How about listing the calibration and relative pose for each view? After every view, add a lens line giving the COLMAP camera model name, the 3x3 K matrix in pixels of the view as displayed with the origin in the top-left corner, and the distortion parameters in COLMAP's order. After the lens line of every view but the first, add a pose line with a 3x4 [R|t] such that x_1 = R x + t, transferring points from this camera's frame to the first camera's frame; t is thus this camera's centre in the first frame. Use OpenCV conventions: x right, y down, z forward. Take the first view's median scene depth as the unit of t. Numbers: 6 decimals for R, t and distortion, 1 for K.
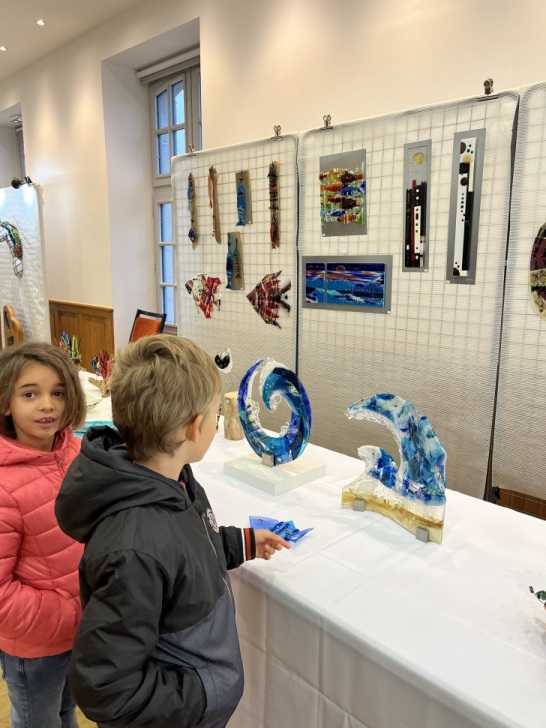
lens RADIAL K [[549.2, 0, 279.5], [0, 549.2, 370.7], [0, 0, 1]] dist [0.054685, -0.068462]
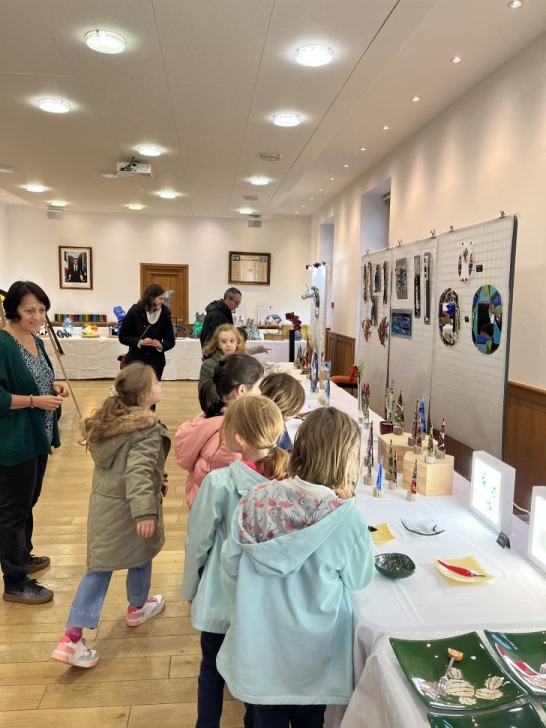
lens RADIAL K [[549.2, 0, 272.0], [0, 549.2, 361.5], [0, 0, 1]] dist [0.054685, -0.068462]
pose [[0.773588, 0.071322, -0.629663, 0.710019], [-0.130066, 0.990361, -0.047617, 0.088075], [0.620197, 0.118734, 0.775408, -0.539208]]
